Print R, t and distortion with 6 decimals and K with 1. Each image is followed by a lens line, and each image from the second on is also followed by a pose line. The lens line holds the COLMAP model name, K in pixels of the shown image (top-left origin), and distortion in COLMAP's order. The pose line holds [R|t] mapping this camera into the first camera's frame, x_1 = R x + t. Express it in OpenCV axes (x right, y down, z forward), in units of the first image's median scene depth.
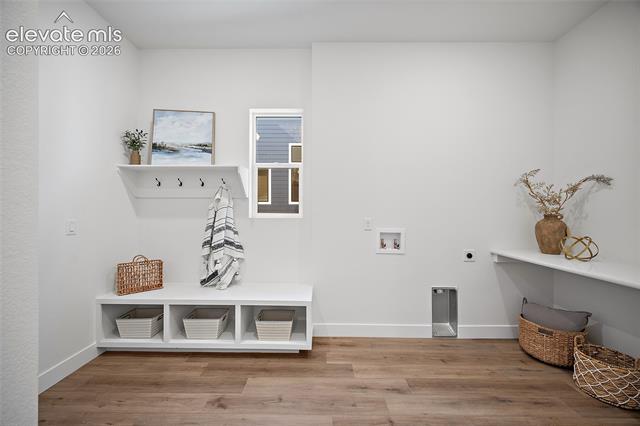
lens RADIAL K [[252.7, 0, 320.7], [0, 252.7, 215.1], [0, 0, 1]] dist [-0.002168, 0.000109]
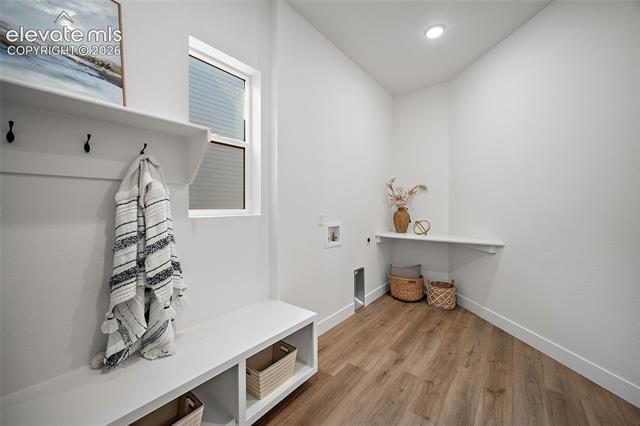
lens RADIAL K [[252.7, 0, 319.1], [0, 252.7, 208.4], [0, 0, 1]] dist [-0.002168, 0.000109]
pose [[0.609783, -0.010530, 0.792498, -0.656329], [0.012865, 0.999912, 0.003387, -0.010530], [-0.792464, 0.008130, 0.609864, 0.452600]]
